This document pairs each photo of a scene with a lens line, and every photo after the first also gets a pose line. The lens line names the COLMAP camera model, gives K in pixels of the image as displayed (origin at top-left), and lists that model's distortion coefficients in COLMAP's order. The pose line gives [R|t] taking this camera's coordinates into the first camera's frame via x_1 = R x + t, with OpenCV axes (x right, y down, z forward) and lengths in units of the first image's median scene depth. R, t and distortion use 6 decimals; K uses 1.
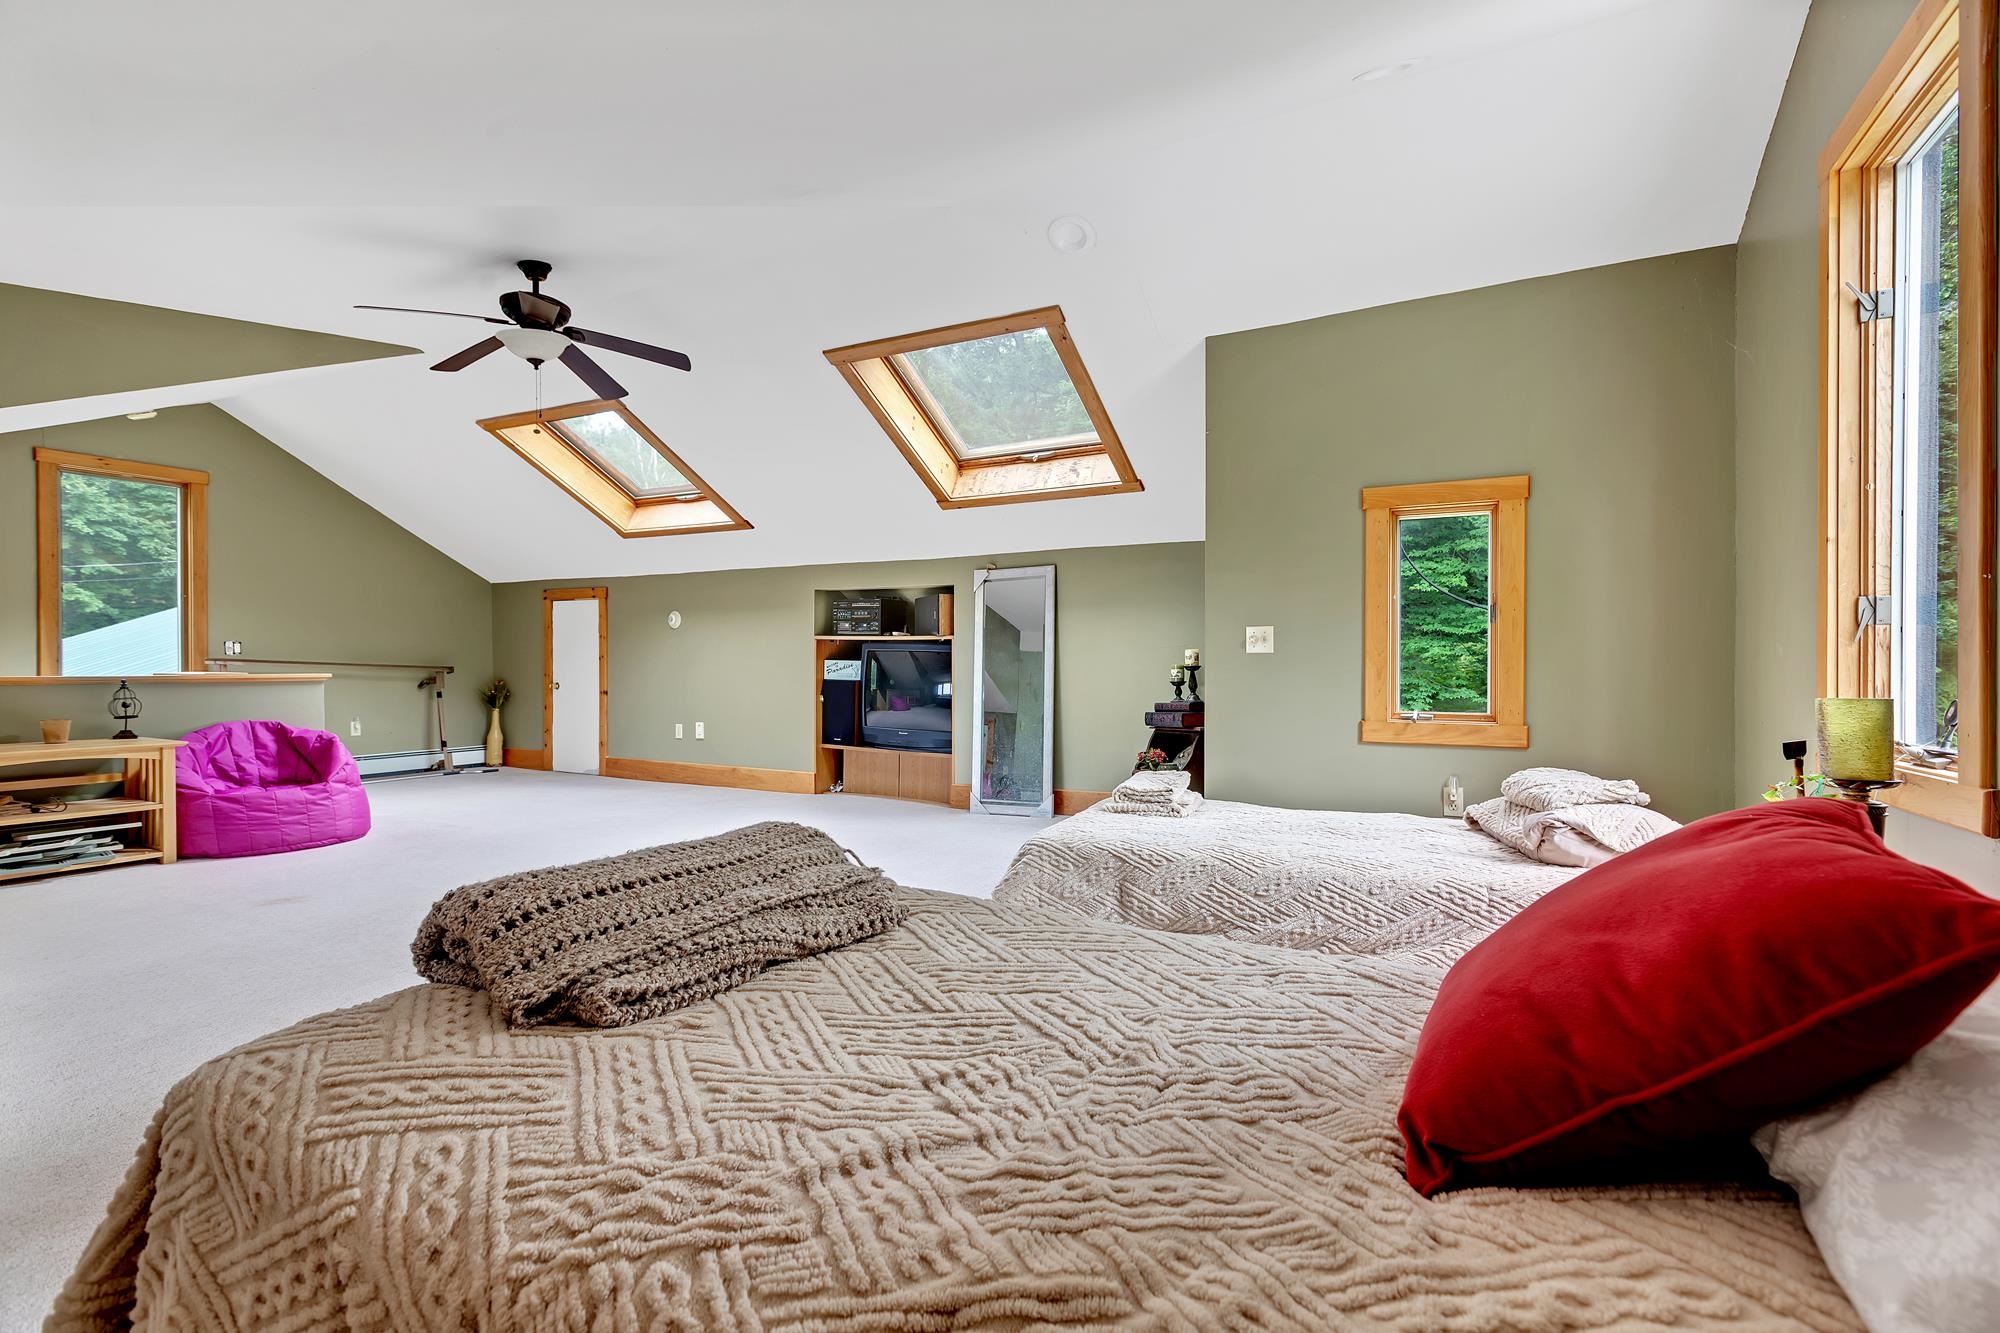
lens RADIAL K [[905.8, 0, 999.7], [0, 905.8, 663.9], [0, 0, 1]] dist [0.000150, -0.000119]
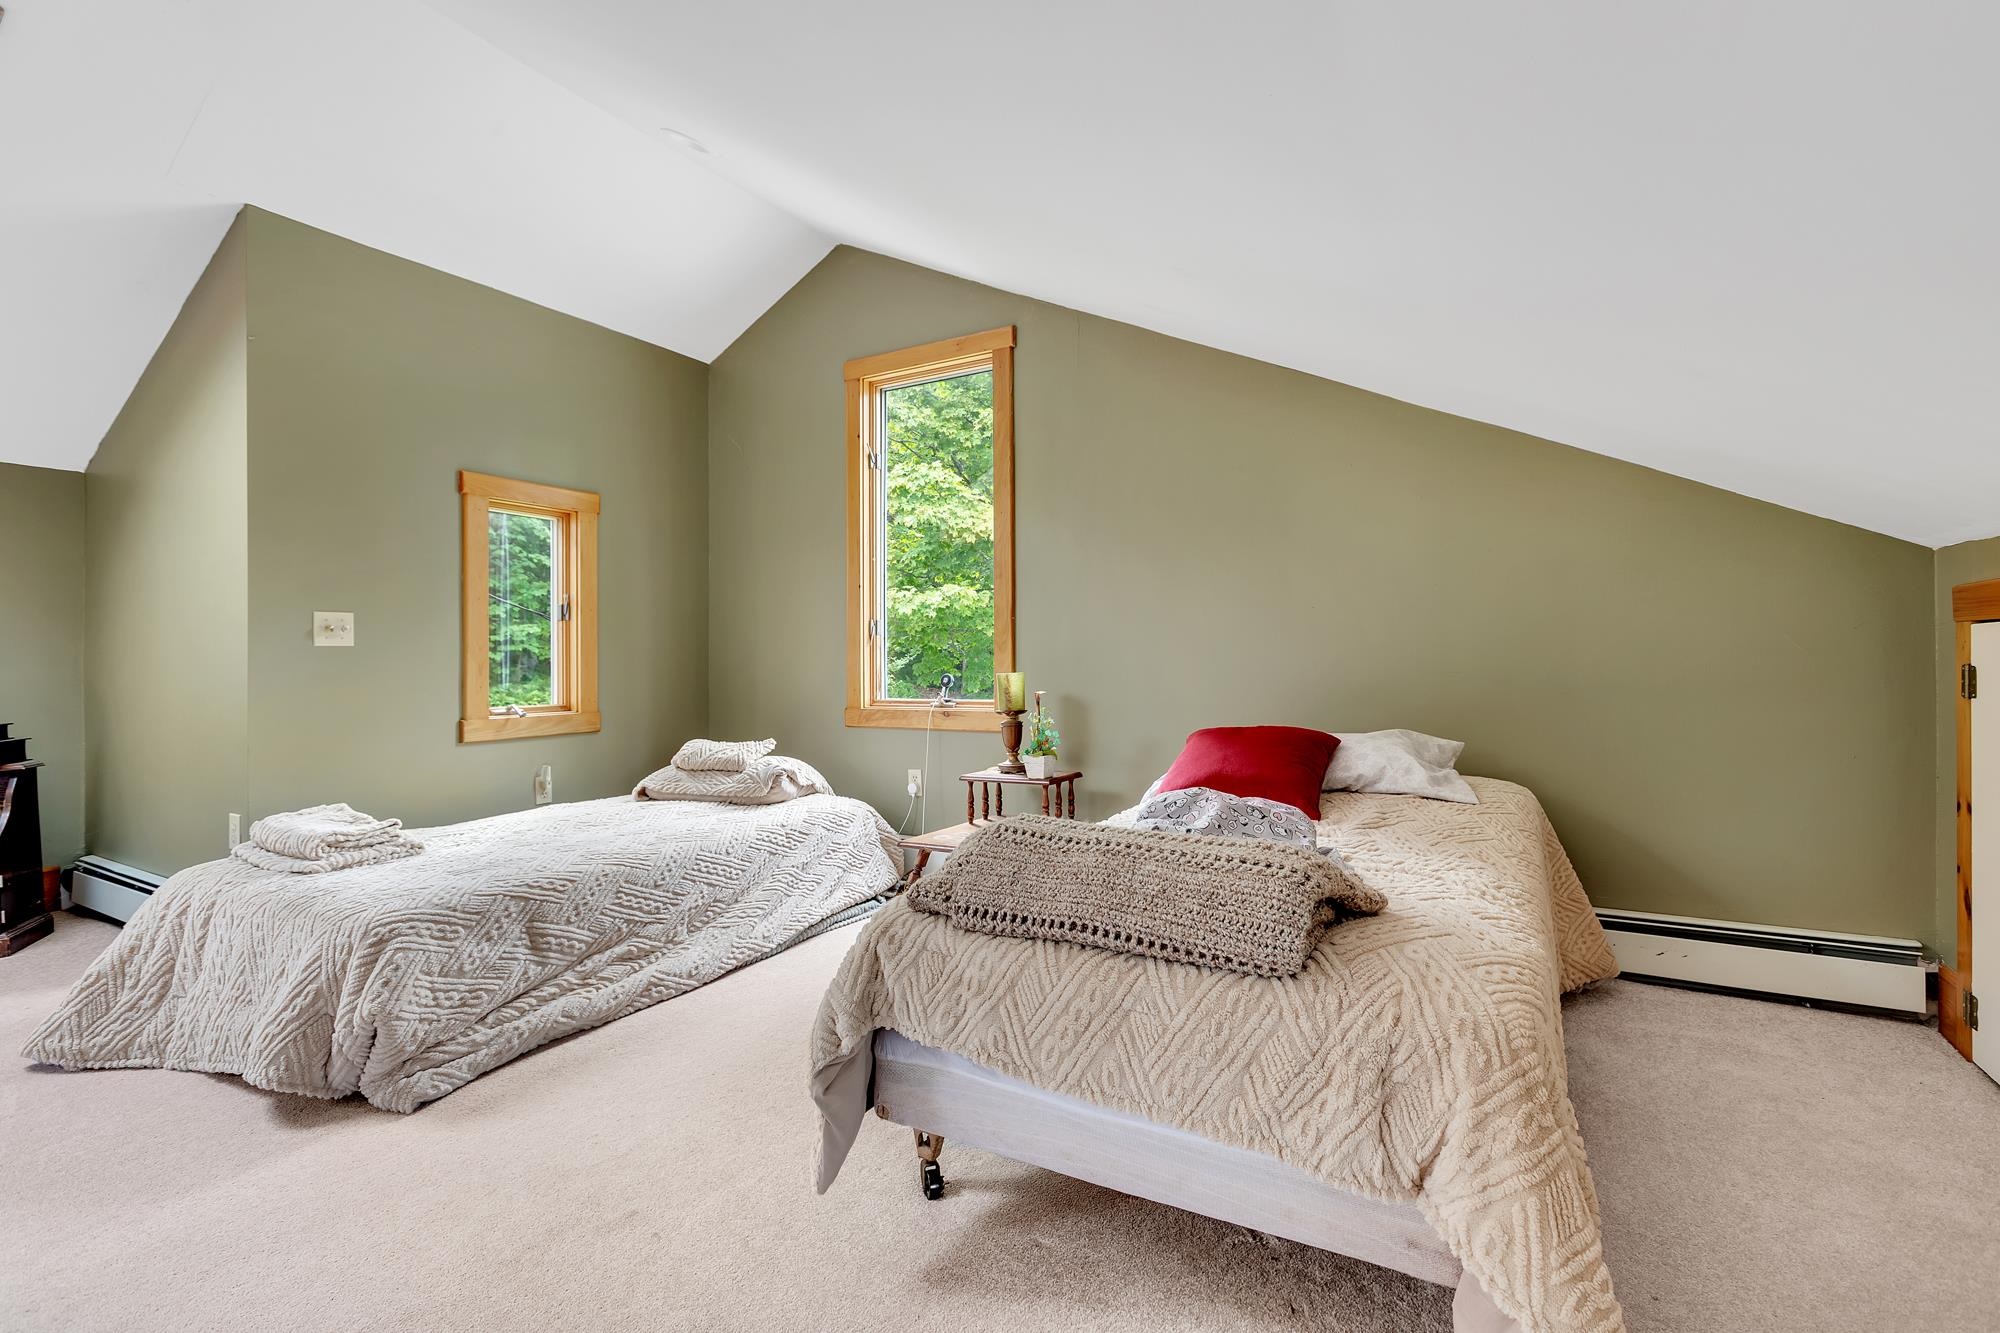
lens RADIAL K [[905.8, 0, 998.9], [0, 905.8, 662.5], [0, 0, 1]] dist [0.000150, -0.000119]
pose [[0.030210, -0.004871, 0.999532, -0.585275], [0.006303, 0.999969, 0.004682, 0.002529], [-0.999524, 0.006159, 0.030240, 0.479989]]
